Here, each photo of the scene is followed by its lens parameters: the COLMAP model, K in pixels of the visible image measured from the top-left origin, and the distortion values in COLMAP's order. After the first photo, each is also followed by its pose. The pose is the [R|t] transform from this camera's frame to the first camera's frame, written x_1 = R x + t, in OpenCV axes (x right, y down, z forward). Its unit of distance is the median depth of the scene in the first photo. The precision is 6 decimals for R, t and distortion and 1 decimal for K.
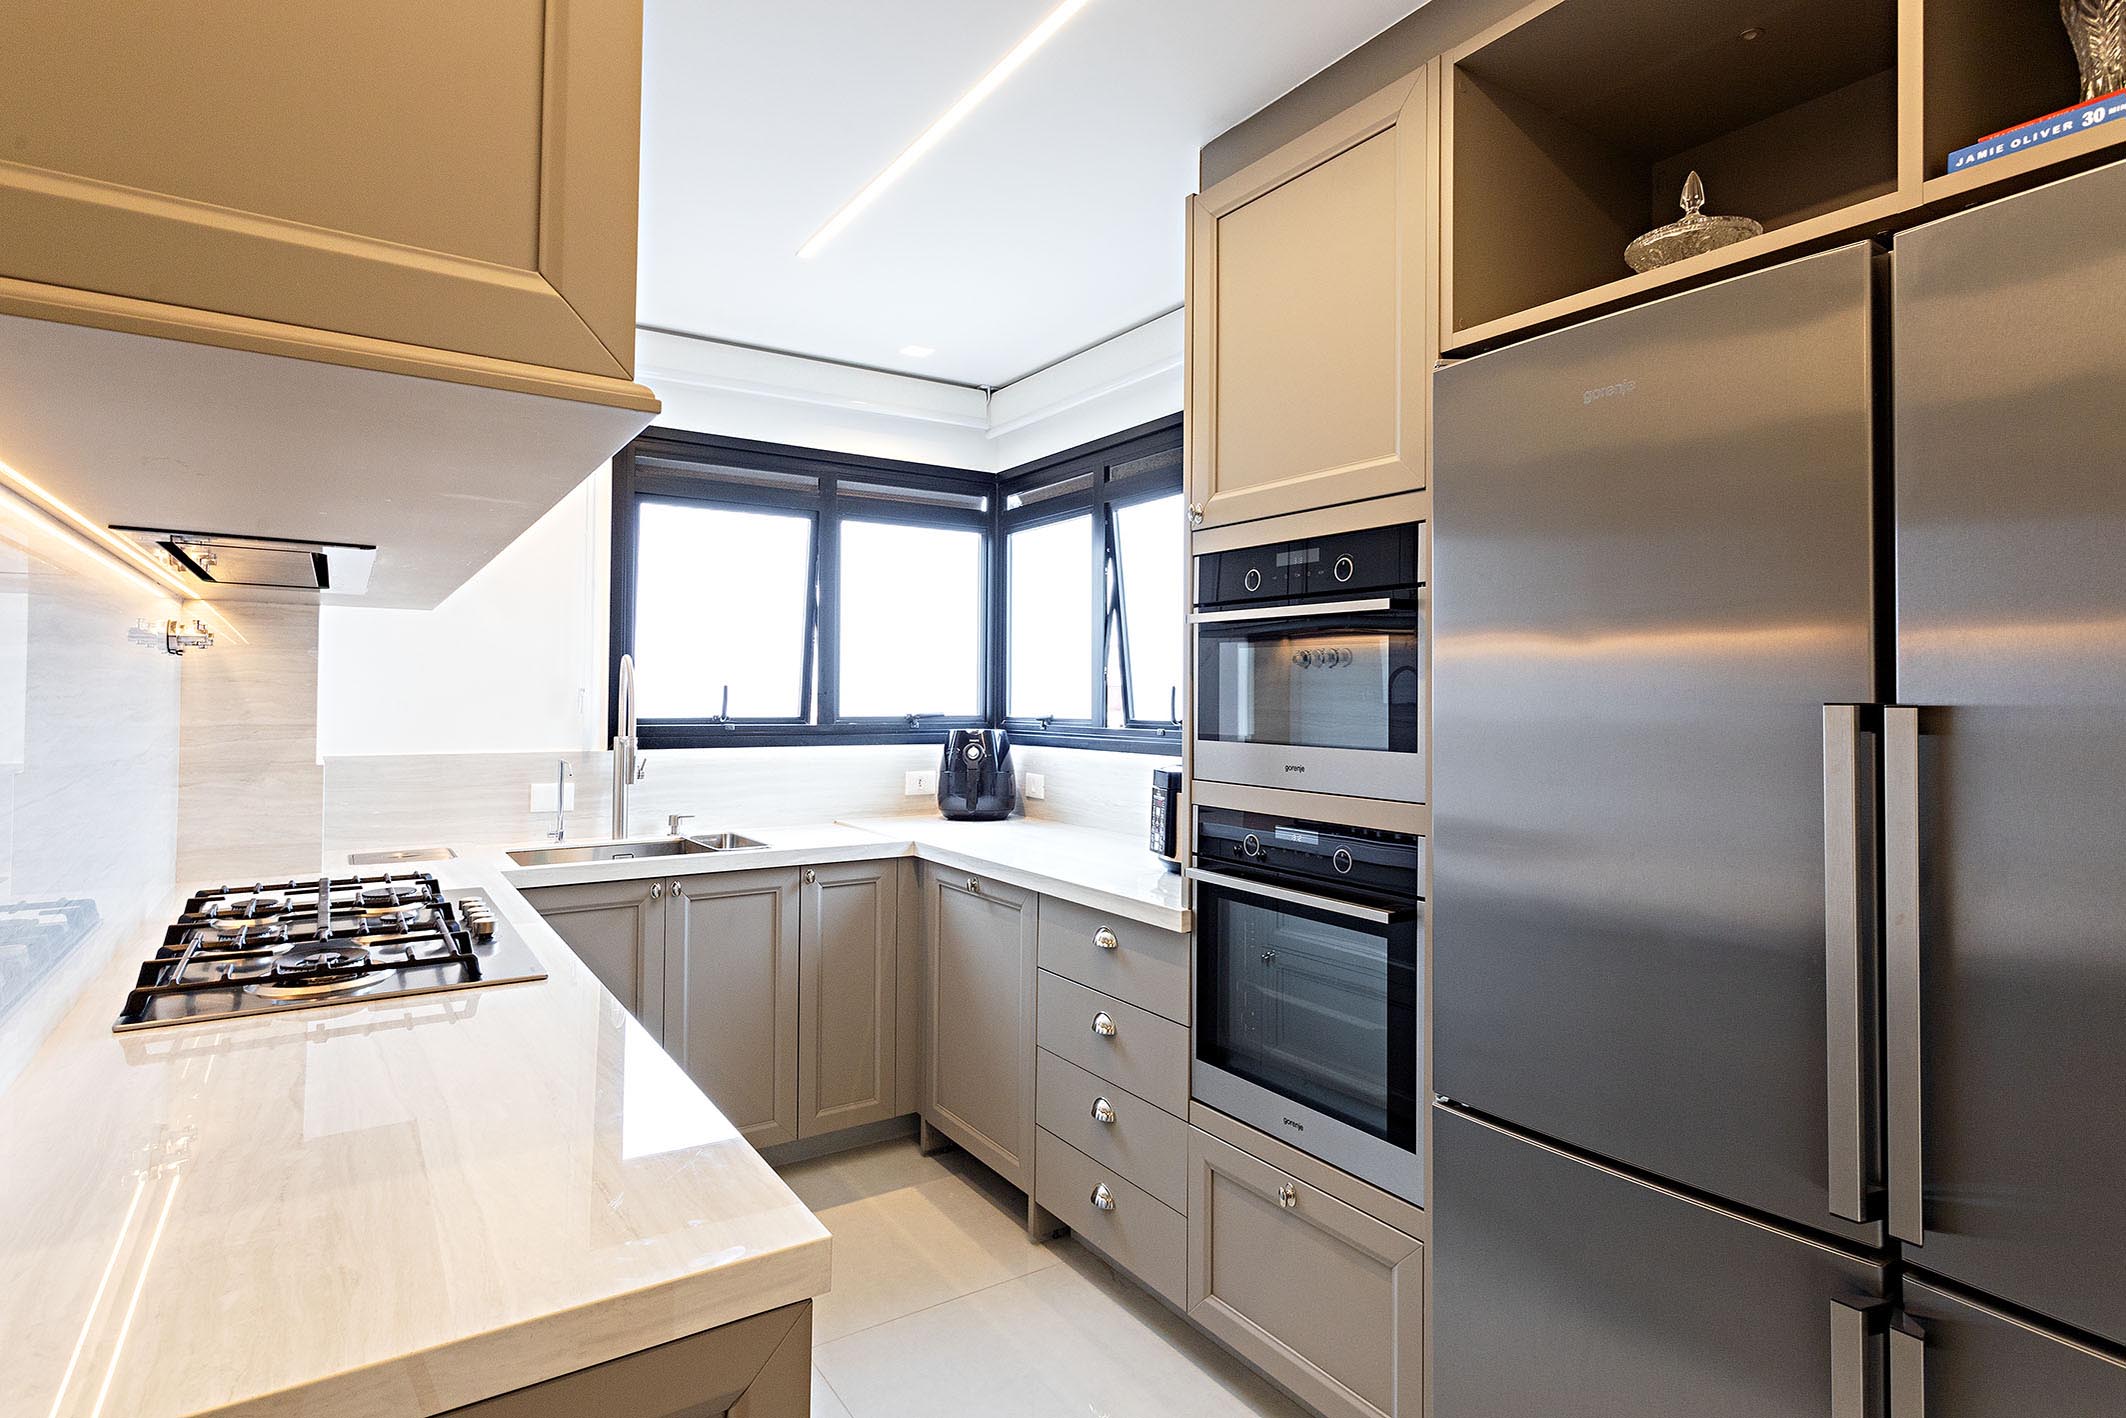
lens RADIAL K [[1076.7, 0, 1063.0], [0, 1076.7, 709.0], [0, 0, 1]] dist [0.000706, 0.000399]
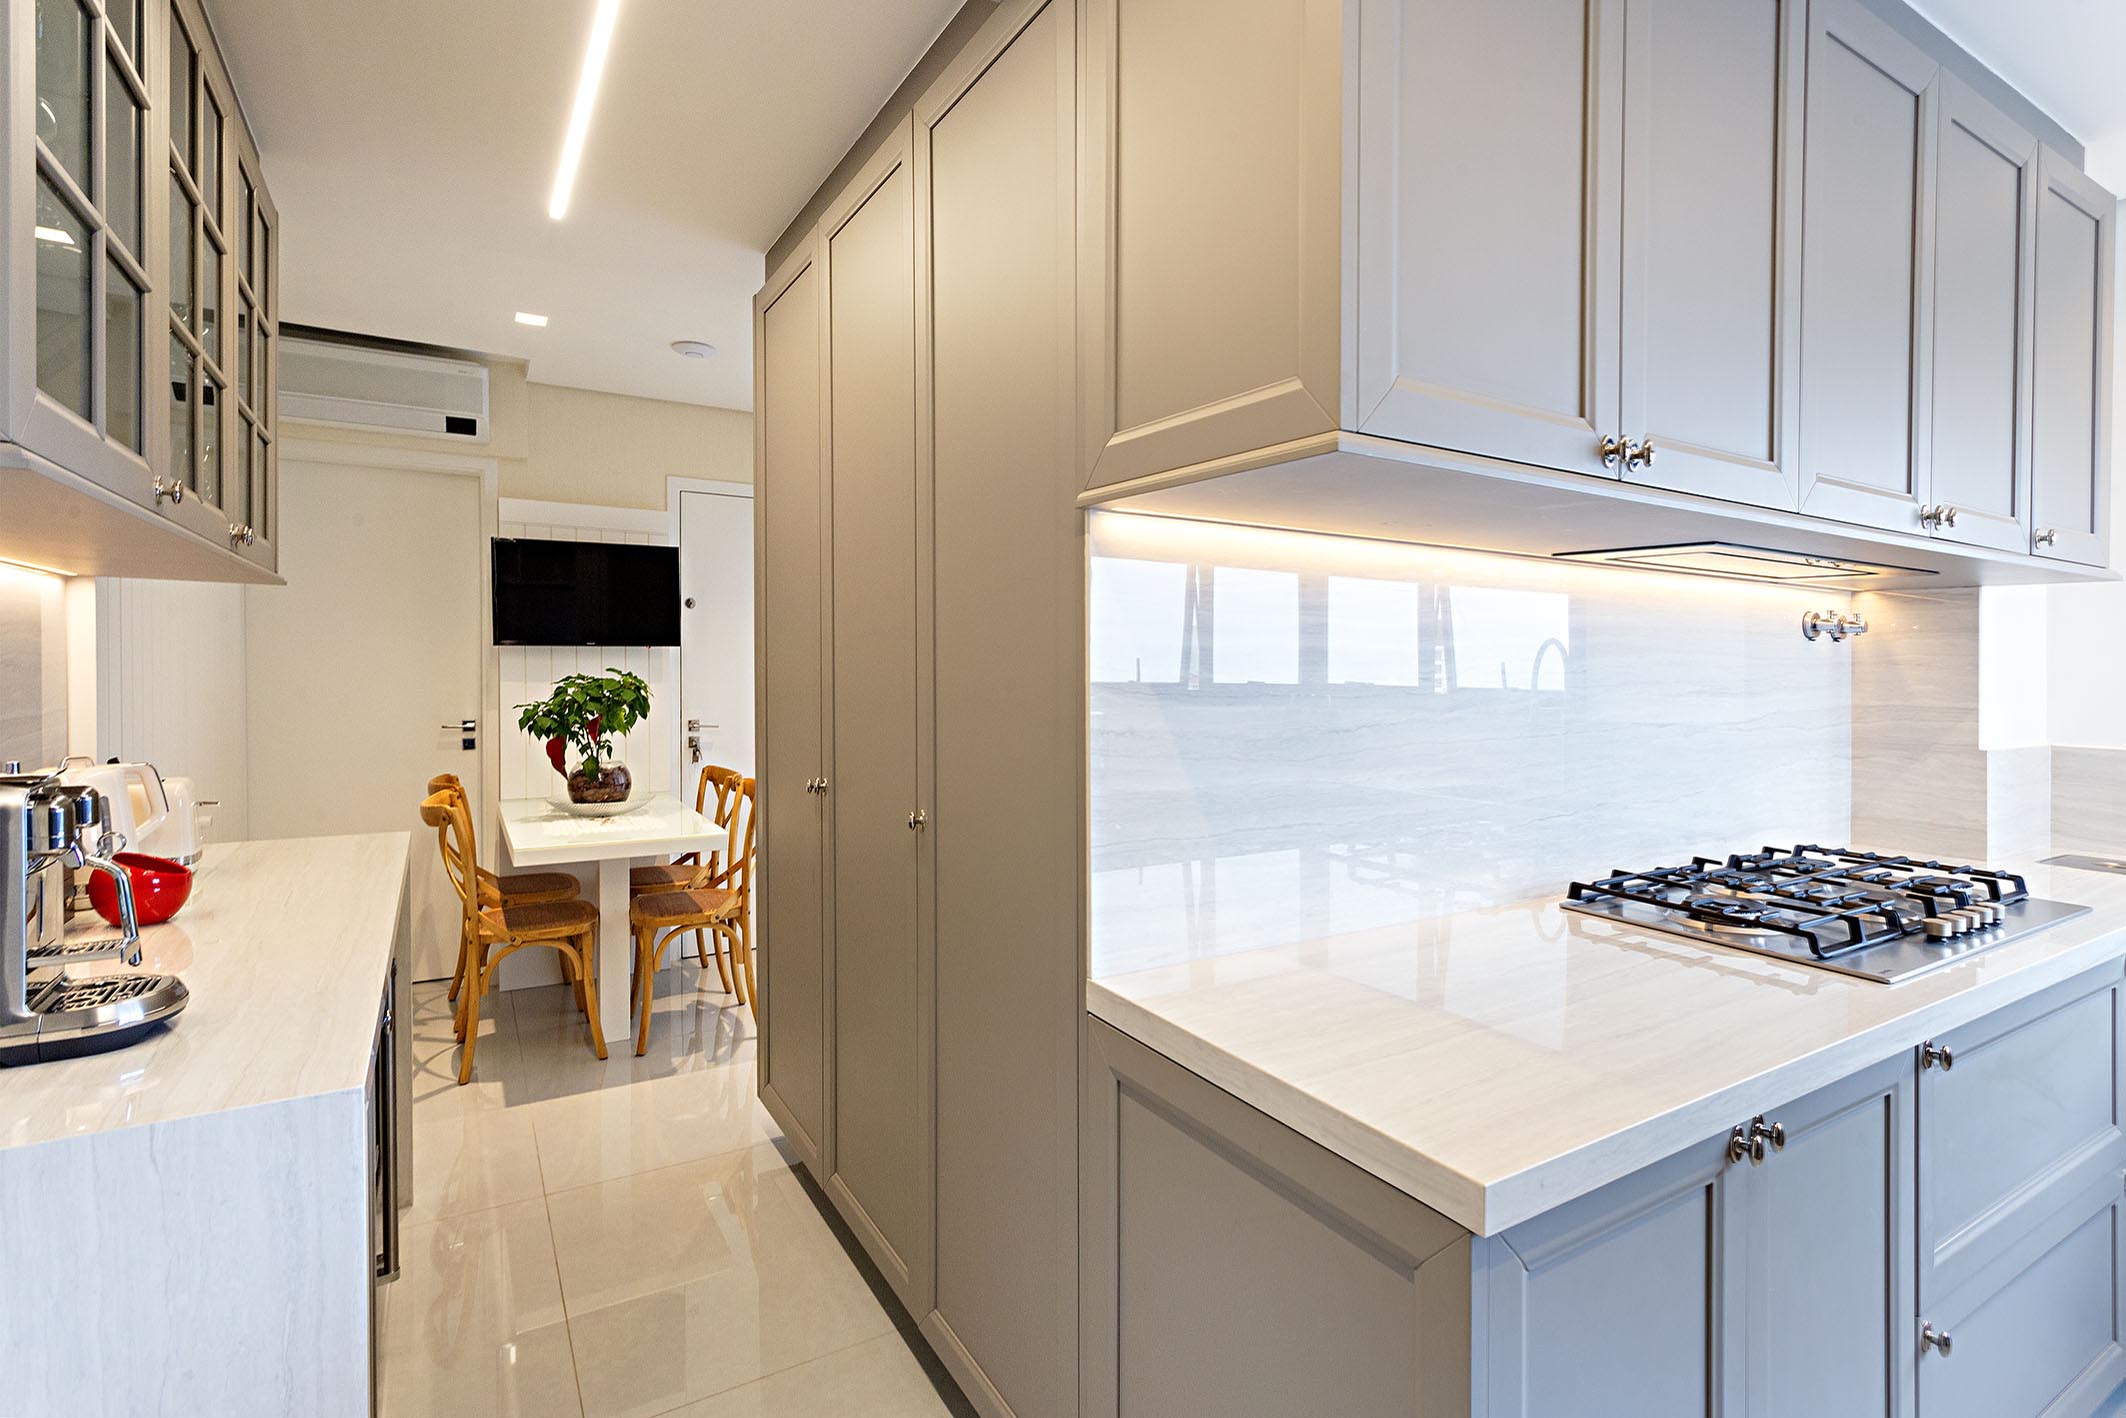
lens RADIAL K [[1014.3, 0, 1065.2], [0, 1014.3, 691.1], [0, 0, 1]] dist [0.000227, 0.000042]
pose [[-0.051045, 0.016566, -0.998559, 0.323528], [-0.020732, 0.999629, 0.017643, -0.000436], [0.998481, 0.021603, -0.050683, 0.260054]]
